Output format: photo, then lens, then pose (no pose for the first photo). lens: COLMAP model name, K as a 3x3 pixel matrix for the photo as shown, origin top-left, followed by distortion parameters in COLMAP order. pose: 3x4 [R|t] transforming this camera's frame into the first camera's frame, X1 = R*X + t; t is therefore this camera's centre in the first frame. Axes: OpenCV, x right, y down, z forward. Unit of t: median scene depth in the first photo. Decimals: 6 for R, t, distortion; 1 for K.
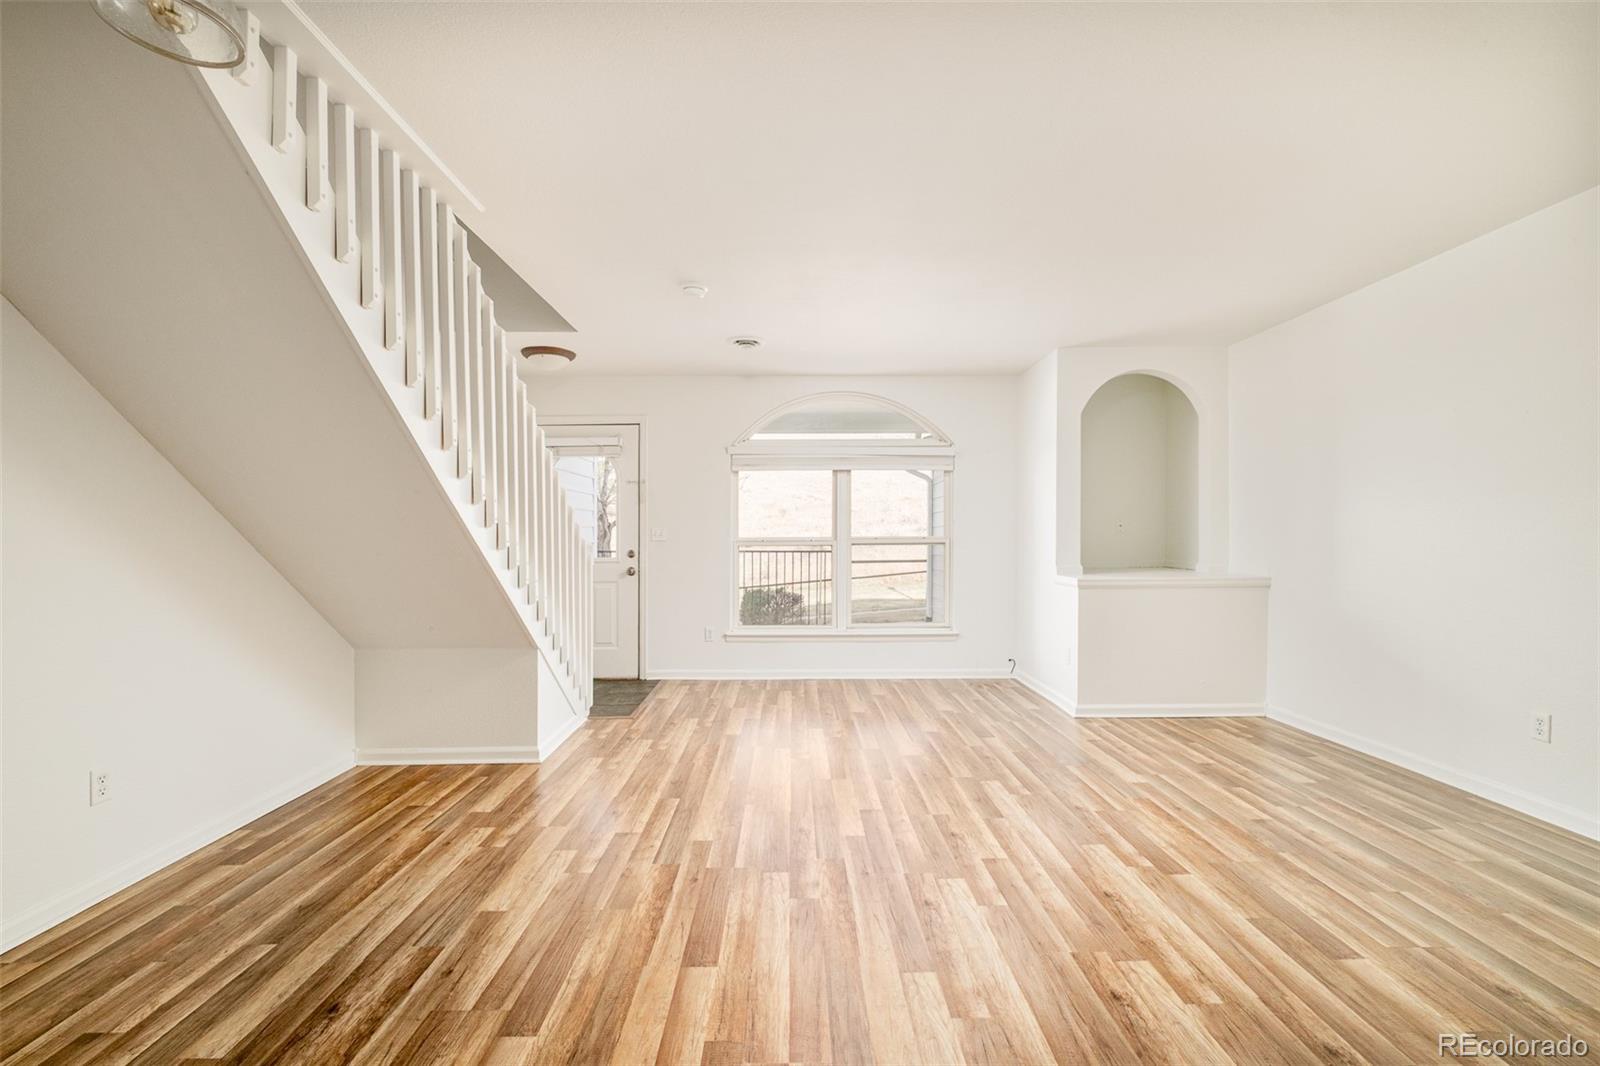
lens RADIAL K [[695.0, 0, 782.5], [0, 695.0, 559.6], [0, 0, 1]] dist [-0.006317, -0.000912]
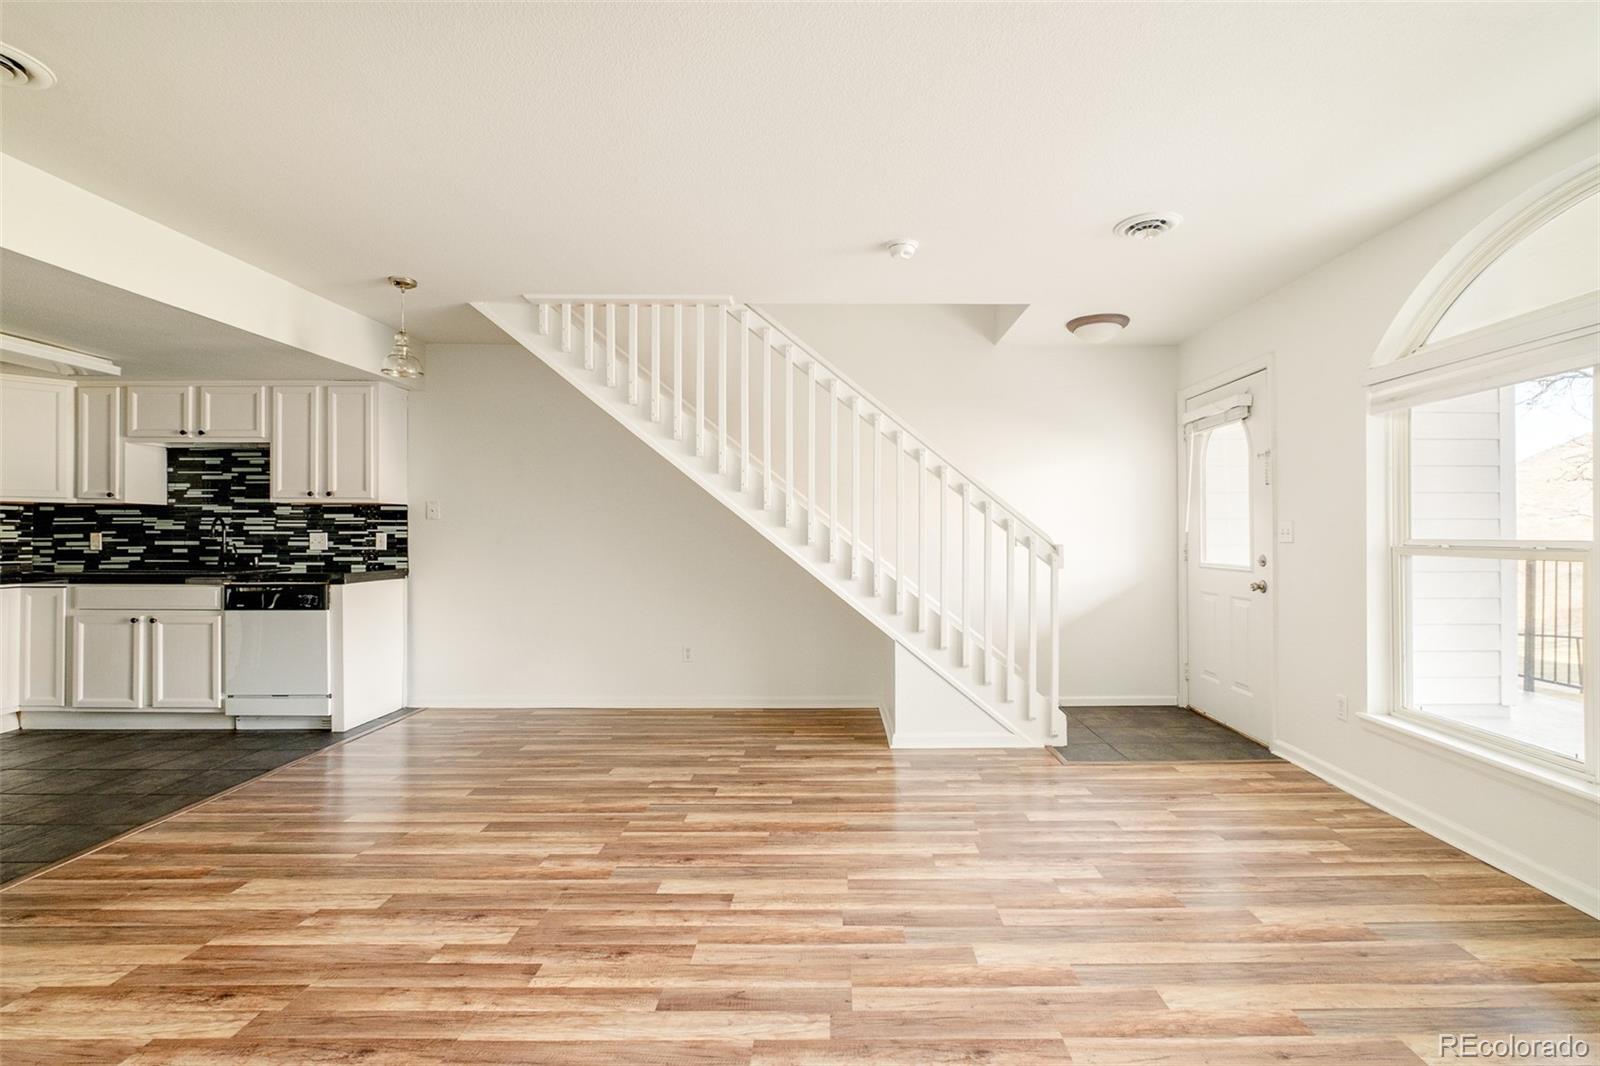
lens RADIAL K [[695.0, 0, 829.4], [0, 695.0, 532.4], [0, 0, 1]] dist [-0.006317, -0.000912]
pose [[0.024363, 0.003455, -0.999697, 1.026685], [-0.037146, 0.999307, 0.002548, -0.053730], [0.999013, 0.037073, 0.024475, 1.249097]]
